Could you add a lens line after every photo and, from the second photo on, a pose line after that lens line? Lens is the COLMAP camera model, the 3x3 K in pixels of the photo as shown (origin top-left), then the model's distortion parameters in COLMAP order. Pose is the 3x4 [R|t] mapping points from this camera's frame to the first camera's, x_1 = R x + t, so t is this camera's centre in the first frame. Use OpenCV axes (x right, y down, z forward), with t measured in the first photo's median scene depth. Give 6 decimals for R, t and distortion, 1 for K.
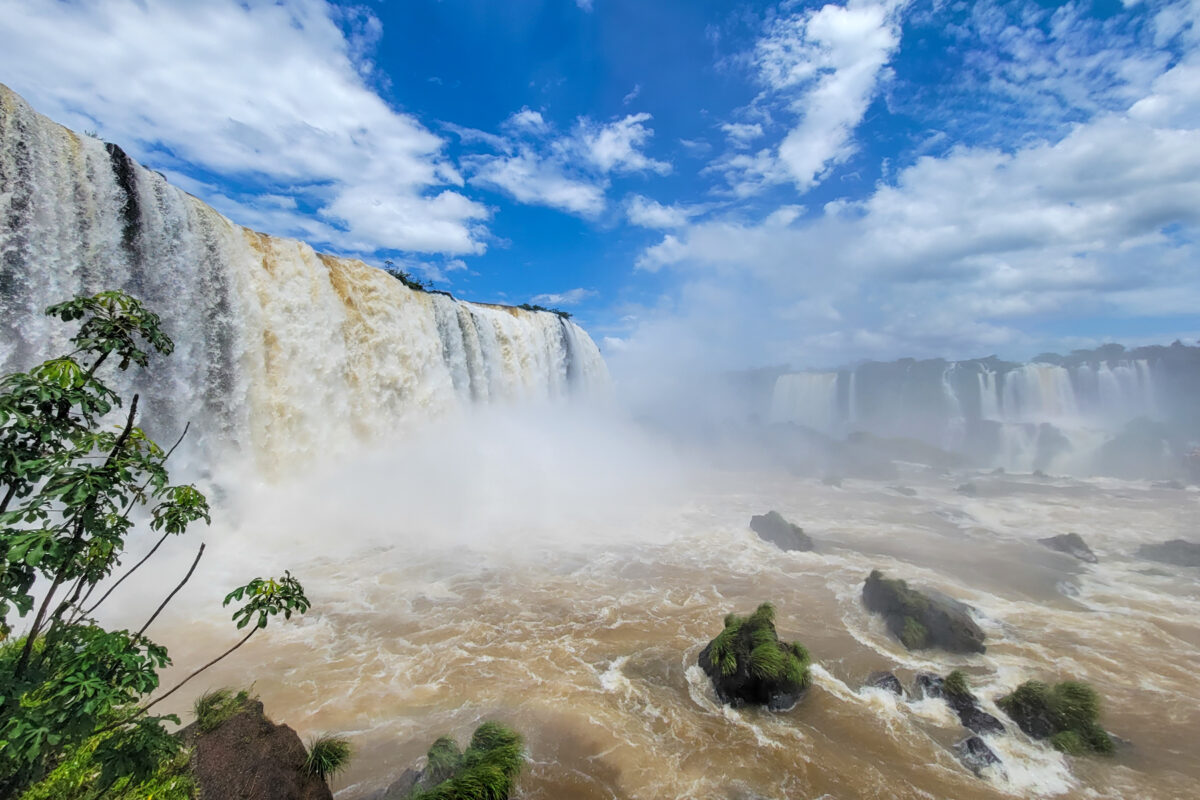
lens RADIAL K [[491.9, 0, 604.0], [0, 491.9, 377.1], [0, 0, 1]] dist [-0.002399, -0.000445]
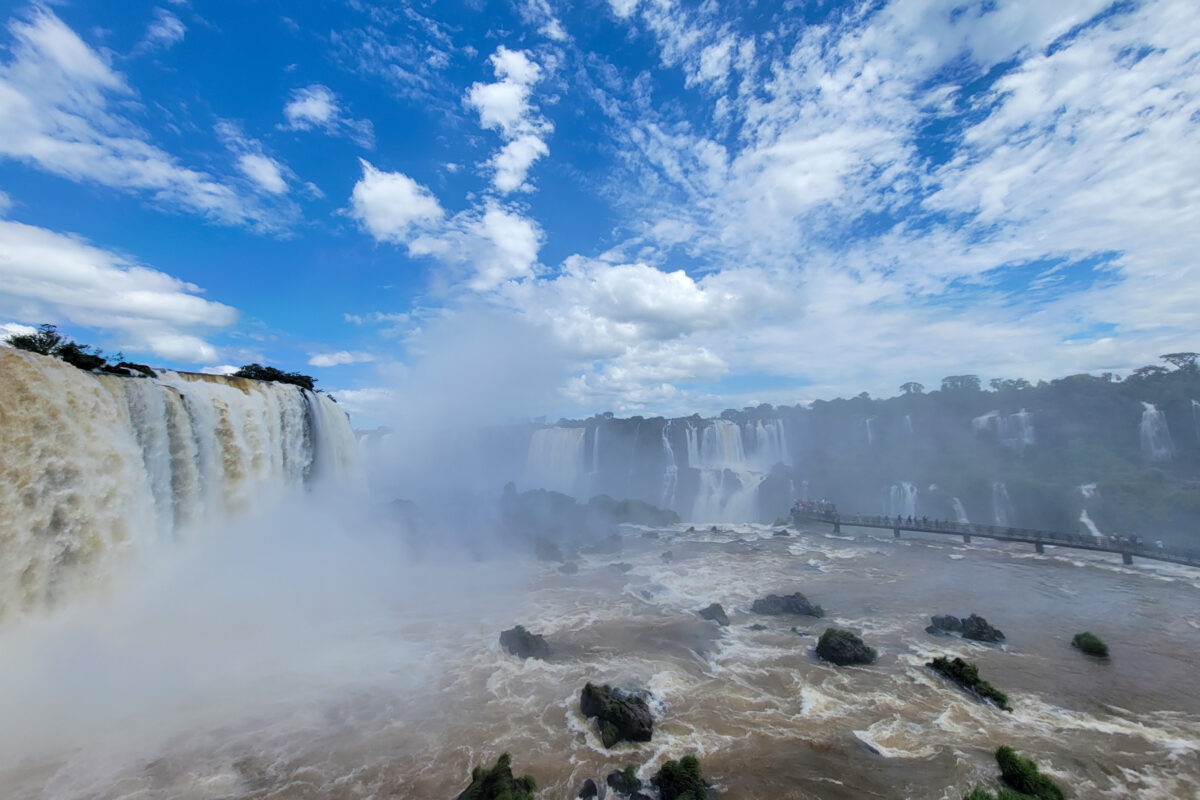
lens RADIAL K [[491.9, 0, 604.0], [0, 491.9, 377.1], [0, 0, 1]] dist [-0.002399, -0.000445]
pose [[0.889128, 0.032346, 0.456514, -0.006480], [0.005611, 0.996654, -0.081545, -0.044465], [-0.457624, 0.075065, 0.885971, -0.036537]]
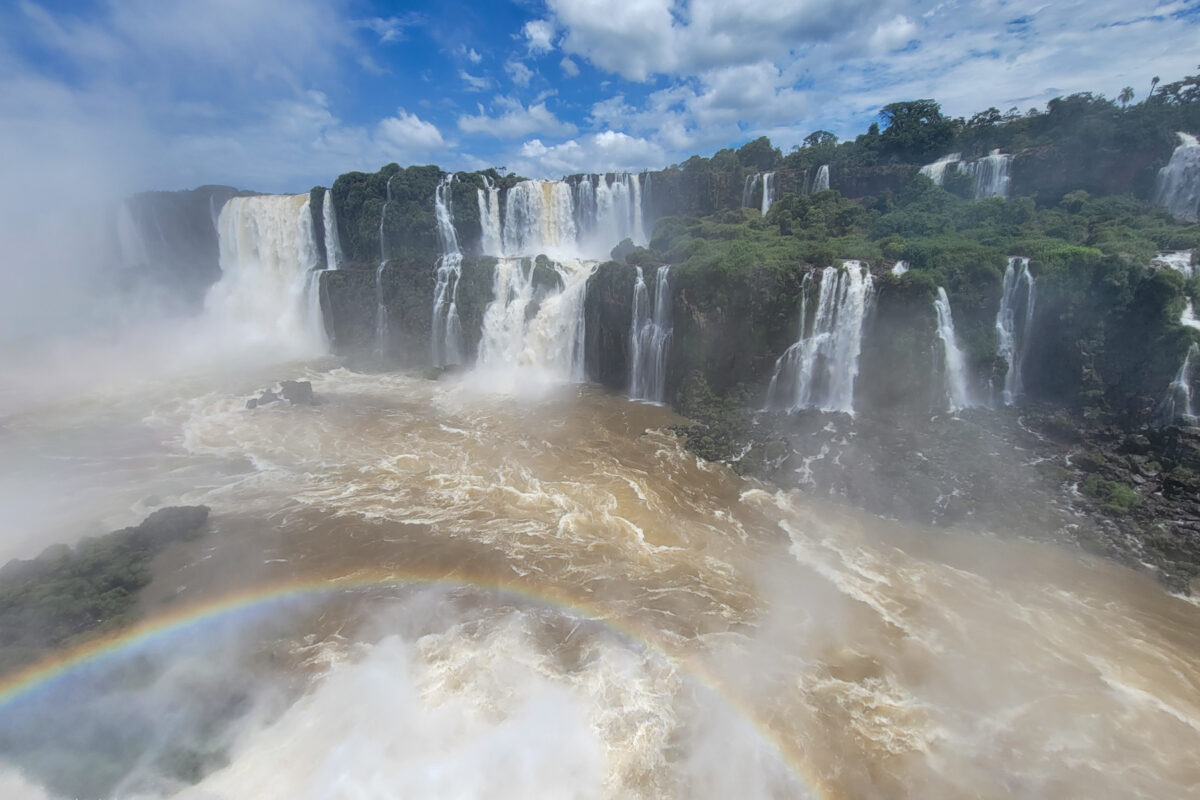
lens RADIAL K [[491.9, 0, 604.0], [0, 491.9, 377.1], [0, 0, 1]] dist [-0.002399, -0.000445]
pose [[0.748154, -0.199984, 0.632671, 0.435141], [0.003210, 0.954579, 0.297942, 0.045822], [-0.663518, -0.220875, 0.714813, 0.334590]]
